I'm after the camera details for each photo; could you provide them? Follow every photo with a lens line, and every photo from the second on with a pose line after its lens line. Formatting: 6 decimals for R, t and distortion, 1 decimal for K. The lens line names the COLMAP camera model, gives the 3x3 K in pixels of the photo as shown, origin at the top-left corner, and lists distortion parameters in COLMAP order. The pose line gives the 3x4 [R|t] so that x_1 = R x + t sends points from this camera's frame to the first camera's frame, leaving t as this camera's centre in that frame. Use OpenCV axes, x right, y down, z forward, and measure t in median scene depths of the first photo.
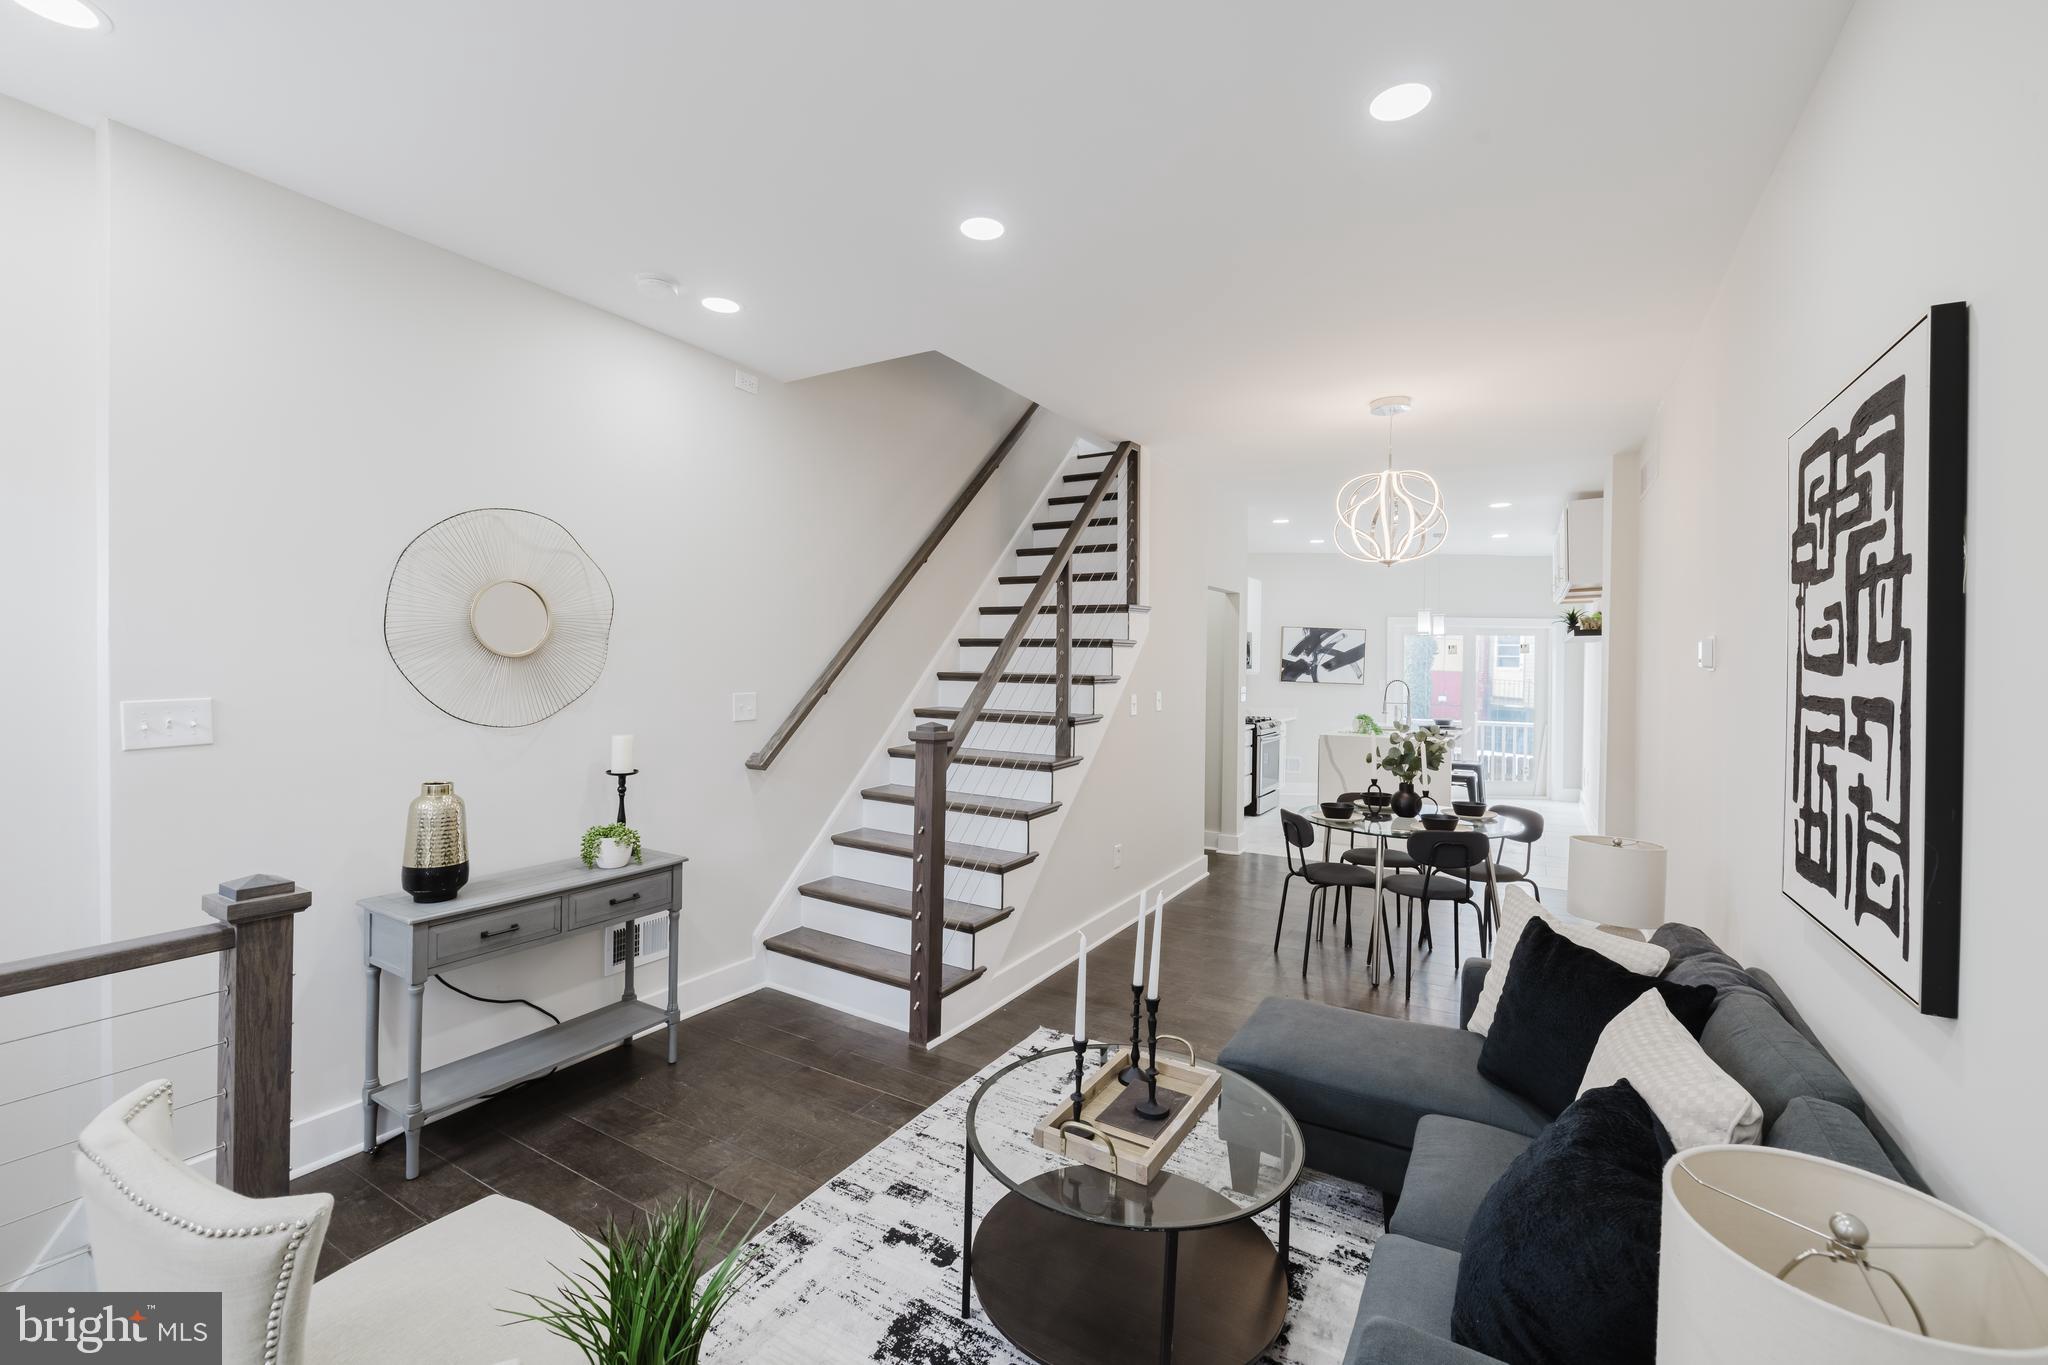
lens RADIAL K [[853.5, 0, 1019.1], [0, 853.5, 669.0], [0, 0, 1]] dist [-0.002283, -0.000333]
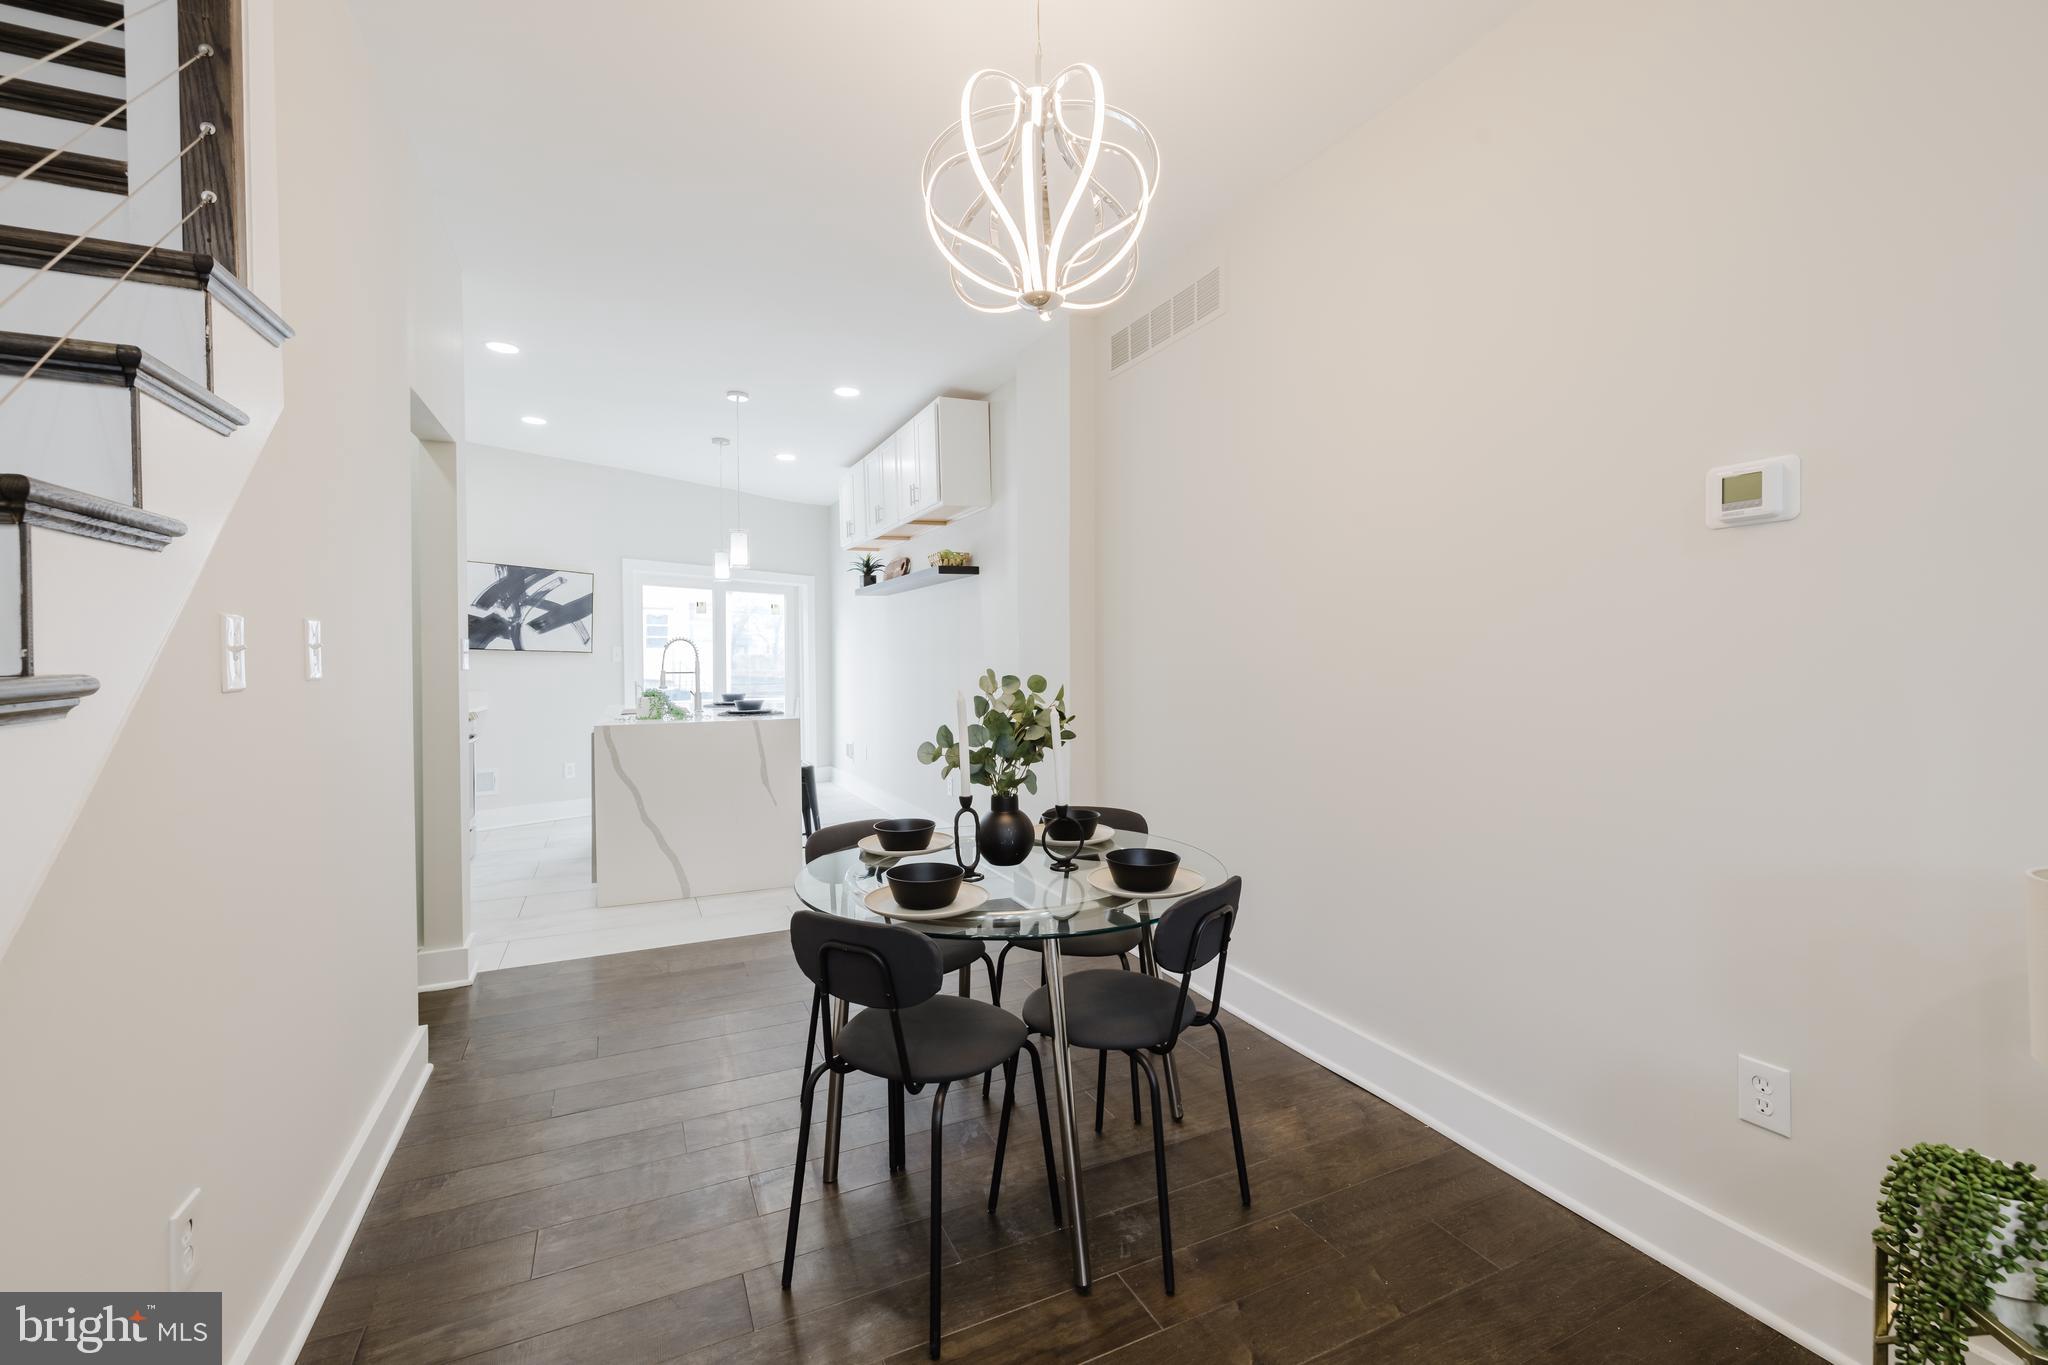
lens RADIAL K [[853.5, 0, 1019.1], [0, 853.5, 669.0], [0, 0, 1]] dist [-0.002283, -0.000333]
pose [[0.561836, -0.023509, 0.826914, 0.025876], [0.014797, 0.999722, 0.018368, 0.024452], [-0.827116, 0.001916, 0.562028, 0.332785]]
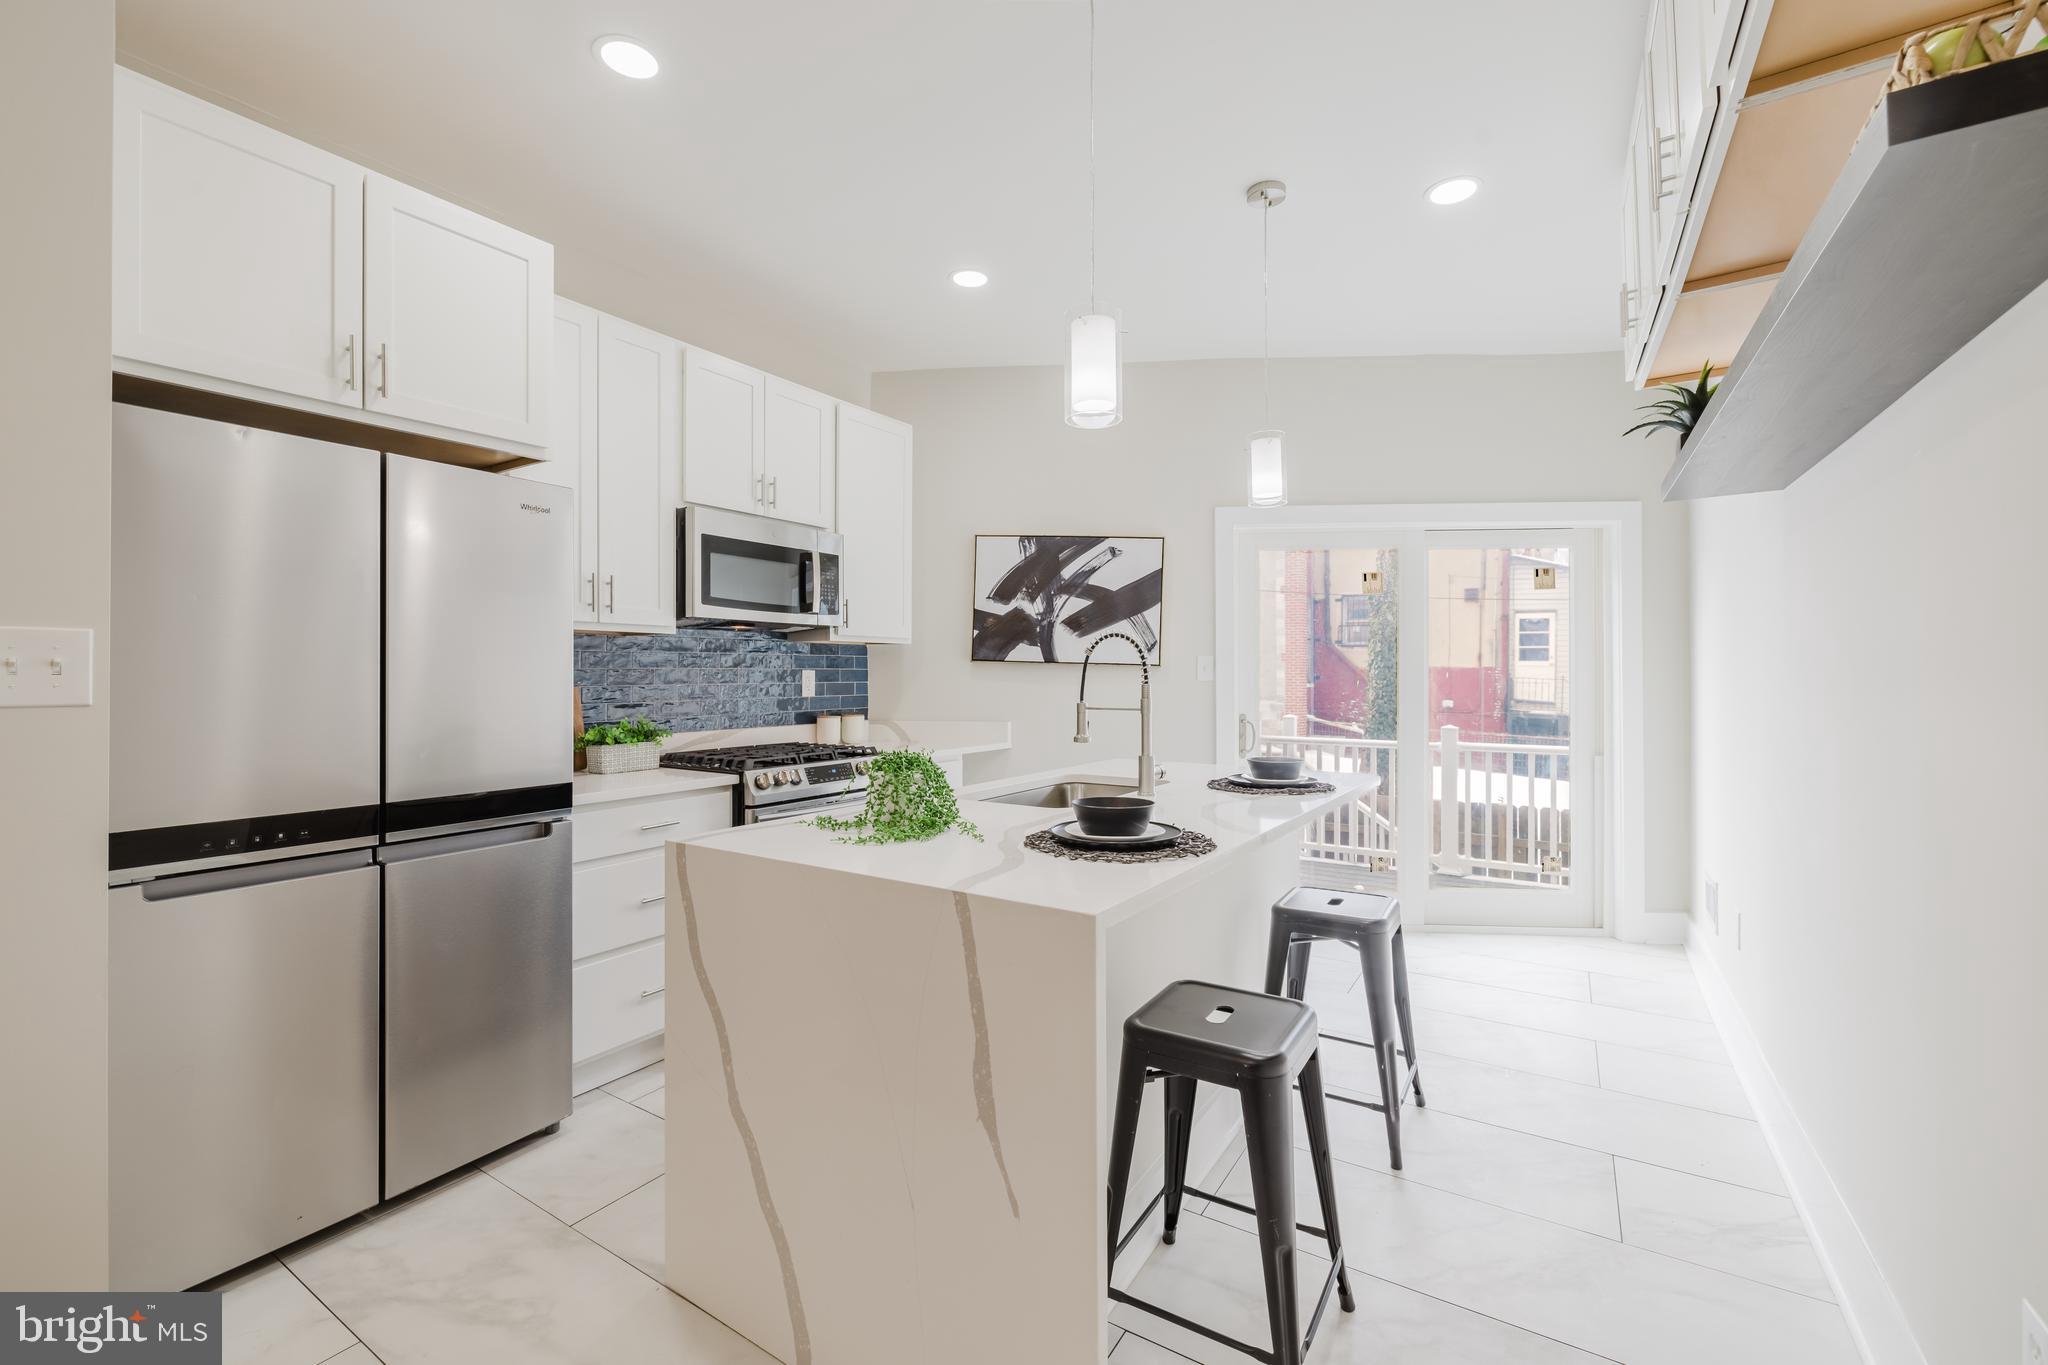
lens RADIAL K [[853.5, 0, 1019.1], [0, 853.5, 669.0], [0, 0, 1]] dist [-0.002283, -0.000333]
pose [[0.999501, -0.012142, -0.029143, 0.356444], [0.011751, 0.999839, -0.013550, 0.025518], [0.029303, 0.013201, 0.999483, 0.589409]]
